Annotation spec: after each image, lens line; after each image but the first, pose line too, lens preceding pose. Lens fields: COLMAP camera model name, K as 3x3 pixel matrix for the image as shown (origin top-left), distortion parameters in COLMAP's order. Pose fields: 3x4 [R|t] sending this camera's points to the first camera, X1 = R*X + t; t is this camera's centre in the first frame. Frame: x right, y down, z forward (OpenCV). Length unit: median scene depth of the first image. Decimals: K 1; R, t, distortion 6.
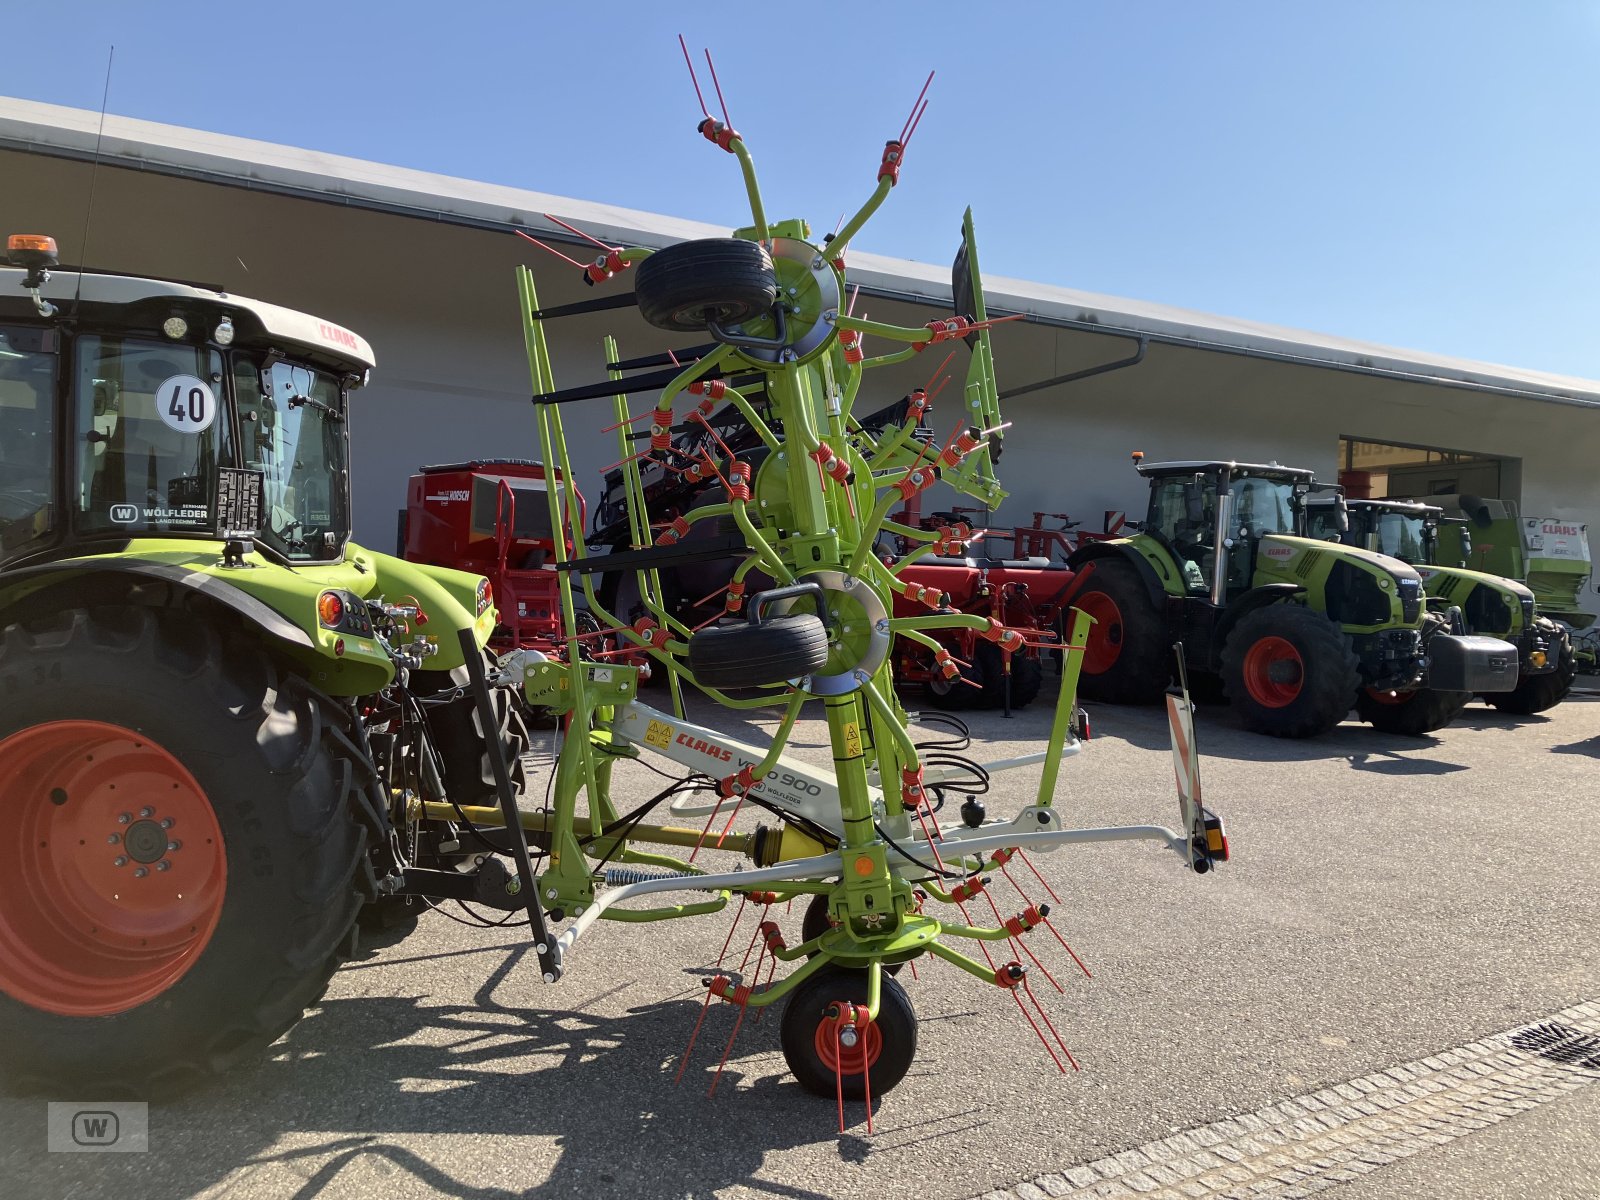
lens RADIAL K [[1307.6, 0, 805.4], [0, 1307.6, 610.9], [0, 0, 1]] dist [0.005552, 0.000885]
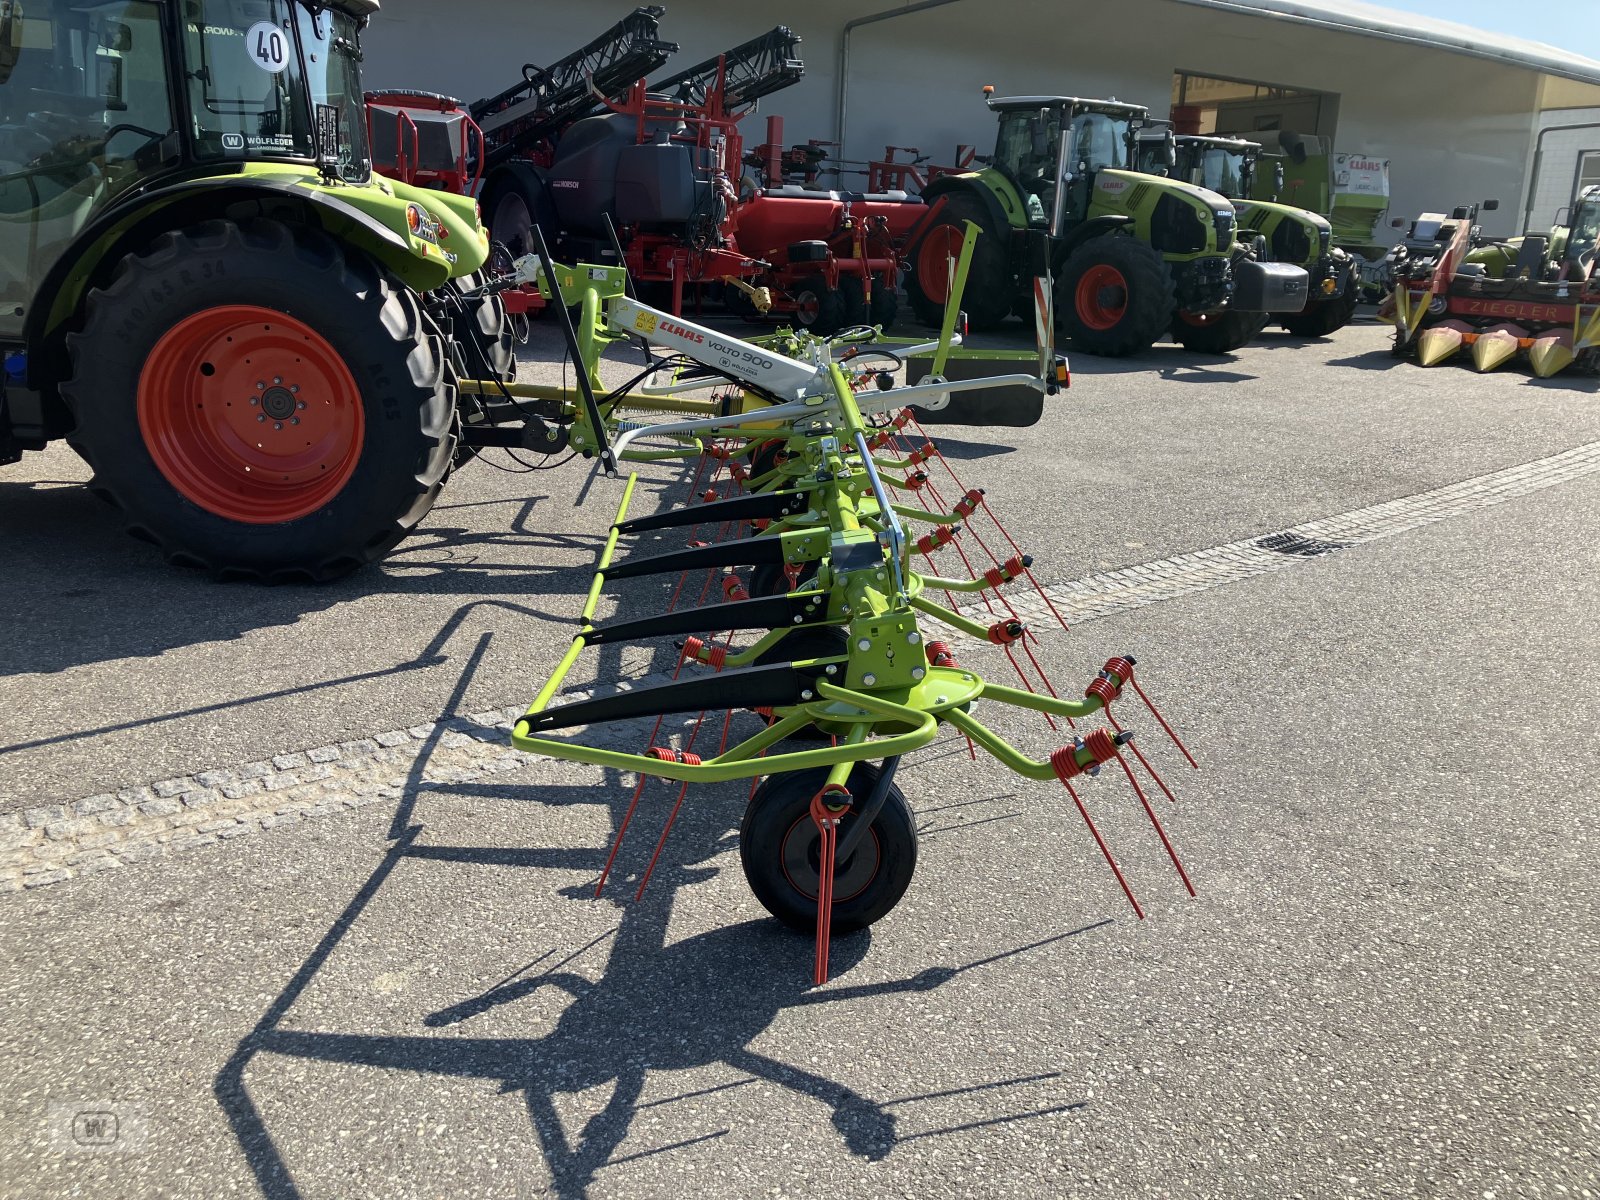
lens RADIAL K [[1306.0, 0, 797.5], [0, 1306.0, 591.3], [0, 0, 1]] dist [0.011825, -0.008998]
pose [[0.992546, -0.035492, 0.116586, -0.043263], [0.005295, 0.968309, 0.249700, 0.009922], [-0.121754, -0.247222, 0.961279, -0.114055]]
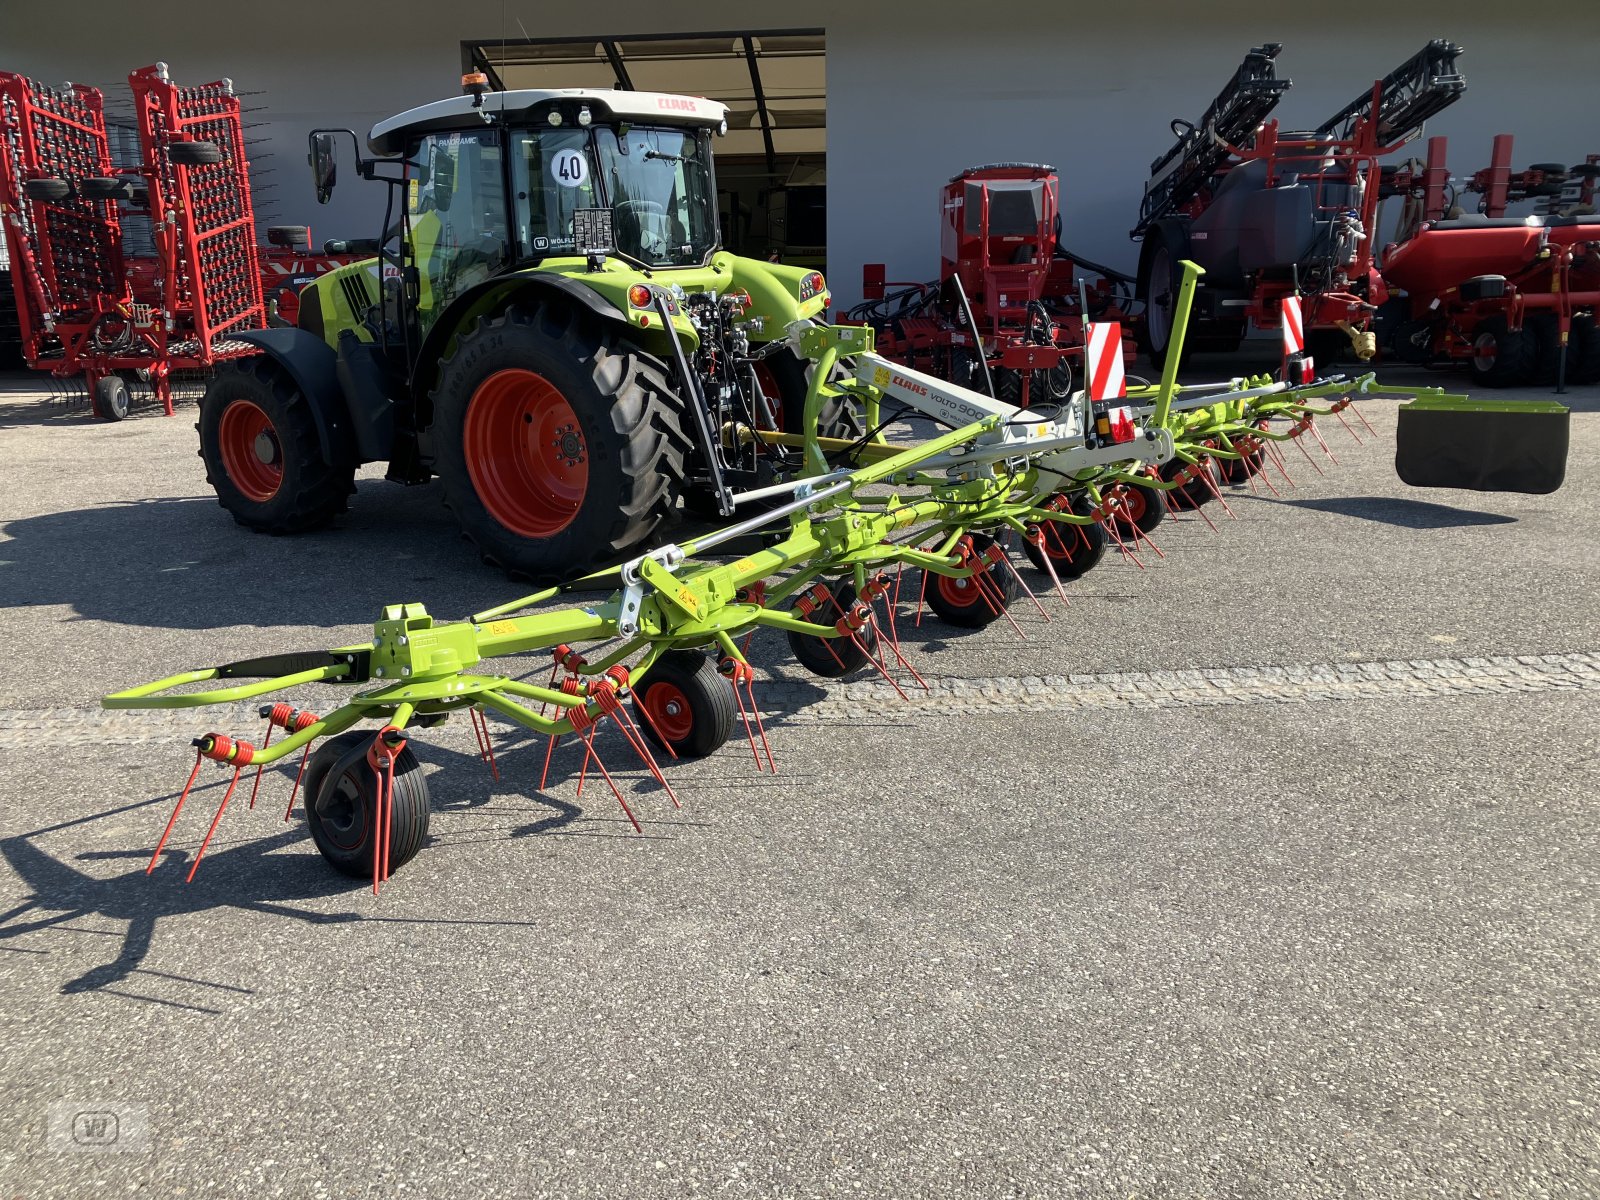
lens RADIAL K [[1307.6, 0, 805.4], [0, 1307.6, 610.9], [0, 0, 1]] dist [0.005552, 0.000885]
pose [[0.860992, 0.063732, -0.504609, 0.184644], [0.048880, 0.977158, 0.206817, 0.015625], [0.506264, -0.202733, 0.838210, -0.087495]]
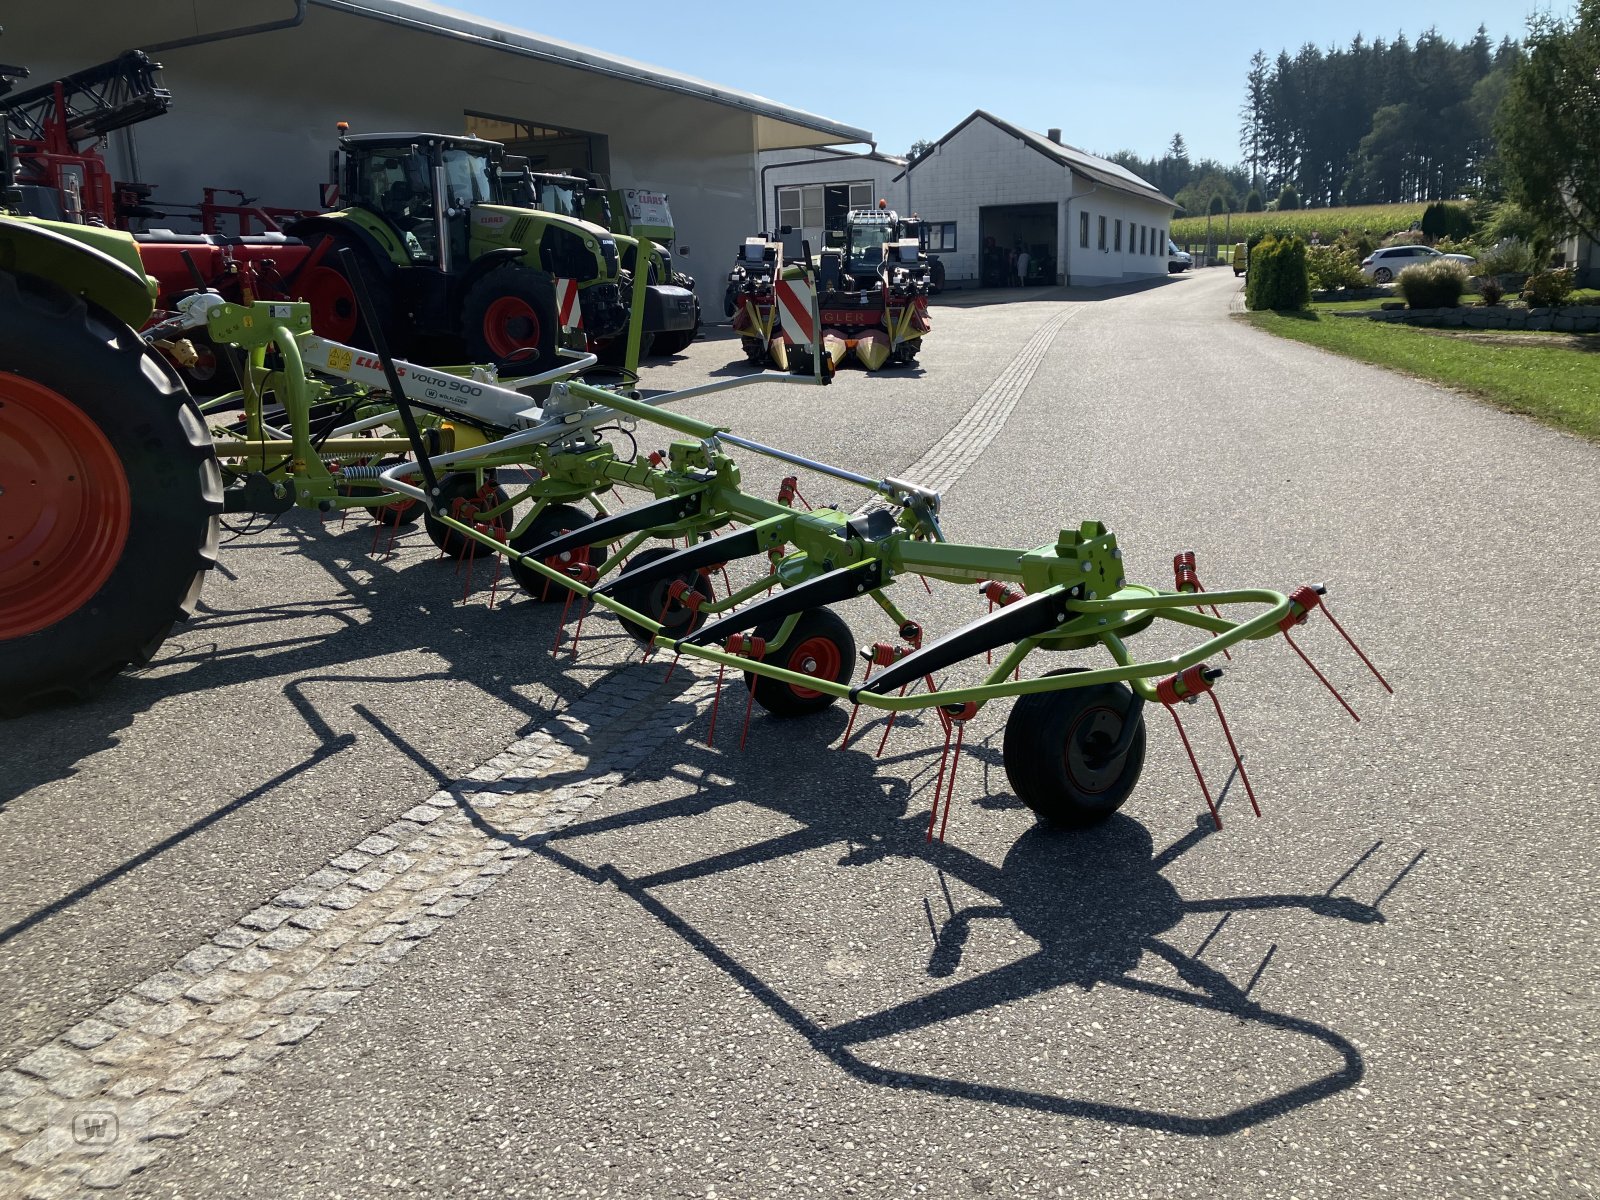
lens RADIAL K [[1307.6, 0, 805.4], [0, 1307.6, 610.9], [0, 0, 1]] dist [0.005552, 0.000885]
pose [[0.771738, -0.207561, 0.601115, -0.191007], [0.063682, 0.965709, 0.251695, 0.014248], [-0.632745, -0.155962, 0.758492, -0.070032]]
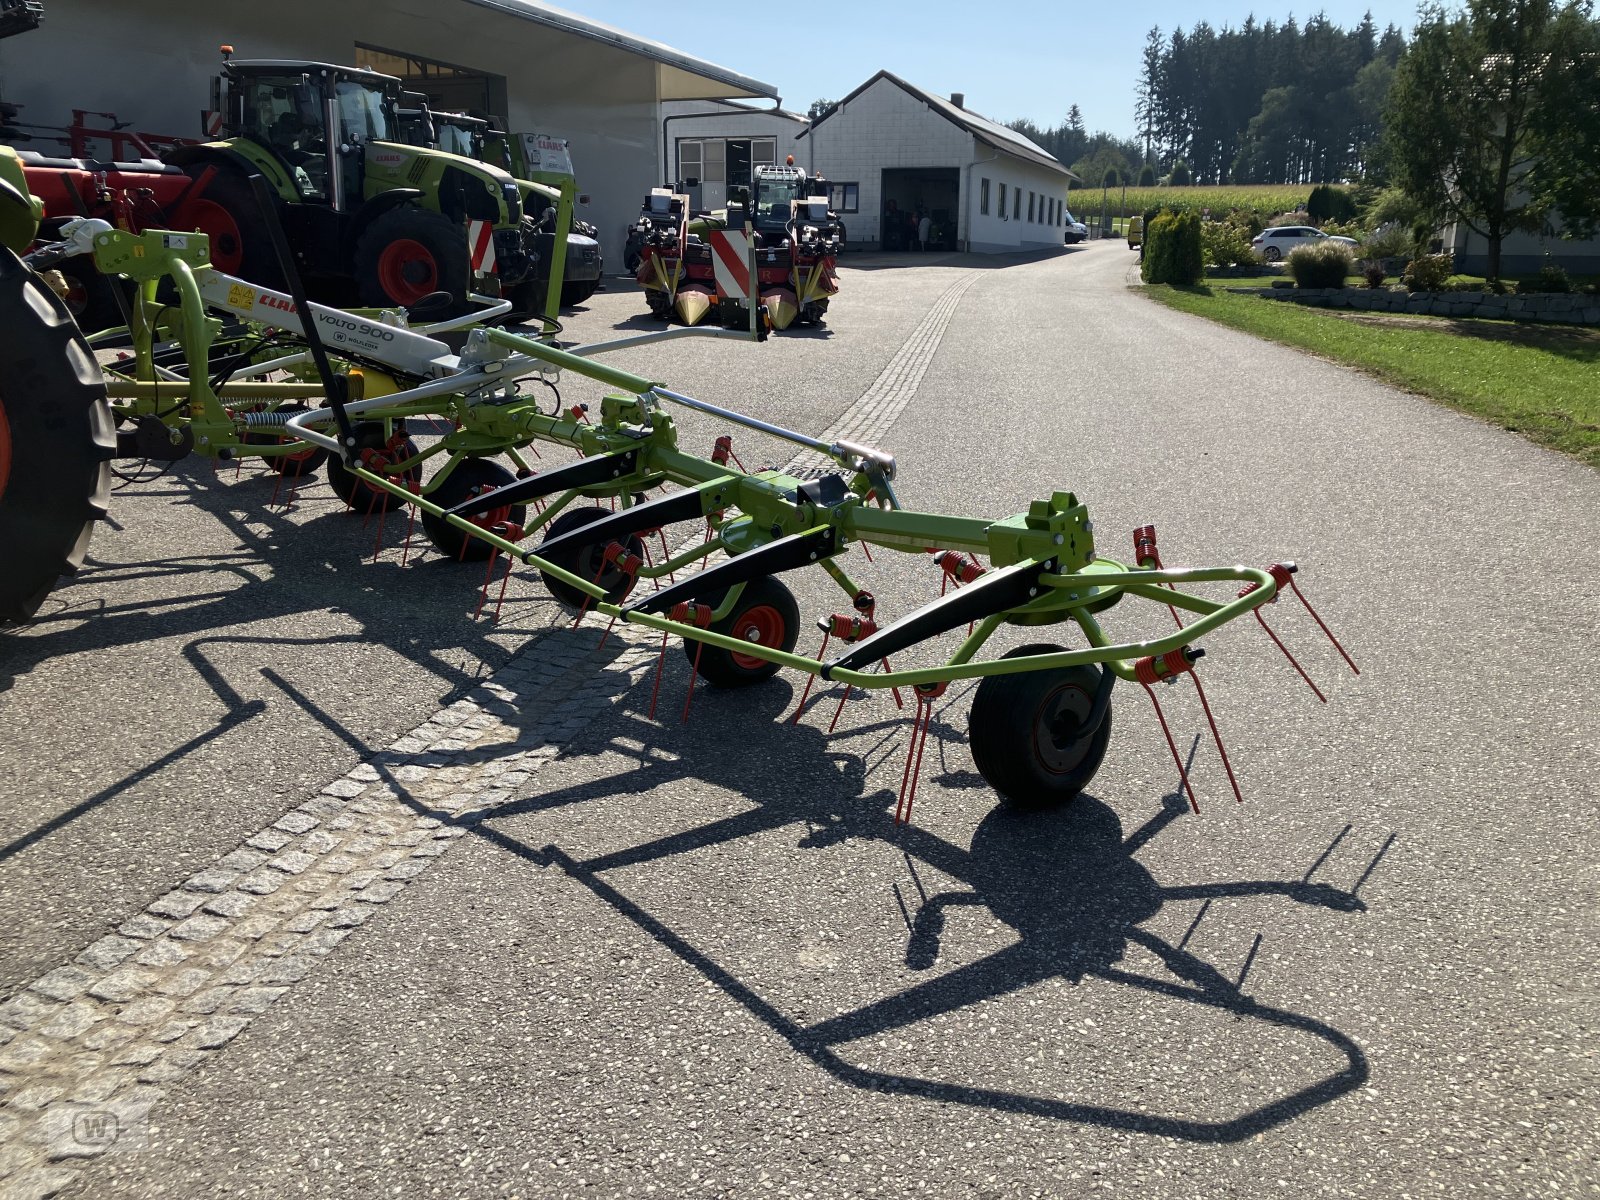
lens RADIAL K [[1307.6, 0, 805.4], [0, 1307.6, 610.9], [0, 0, 1]] dist [0.005552, 0.000885]
pose [[0.722872, -0.212770, 0.657408, -0.192398], [0.023742, 0.958497, 0.284111, 0.015407], [-0.690574, -0.189768, 0.697922, -0.052717]]
